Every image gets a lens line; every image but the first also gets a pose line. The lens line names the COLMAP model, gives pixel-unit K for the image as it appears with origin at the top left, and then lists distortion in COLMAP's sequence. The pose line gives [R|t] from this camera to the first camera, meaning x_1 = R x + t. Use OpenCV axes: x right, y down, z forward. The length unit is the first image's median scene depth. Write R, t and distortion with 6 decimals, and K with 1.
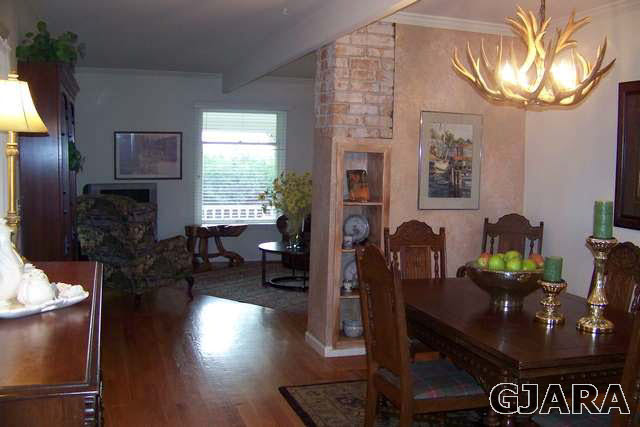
lens RADIAL K [[677.4, 0, 320.0], [0, 677.4, 213.5], [0, 0, 1]] dist [-0.290099, 0.520679]
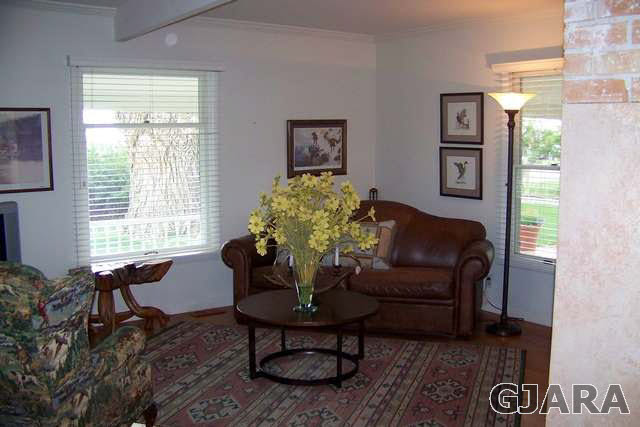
lens RADIAL K [[677.4, 0, 320.0], [0, 677.4, 213.5], [0, 0, 1]] dist [-0.290099, 0.520679]
pose [[0.951120, -0.058068, 0.303314, -0.161576], [0.048609, 0.998070, 0.038649, -0.042090], [-0.304973, -0.022017, 0.952107, 0.394276]]
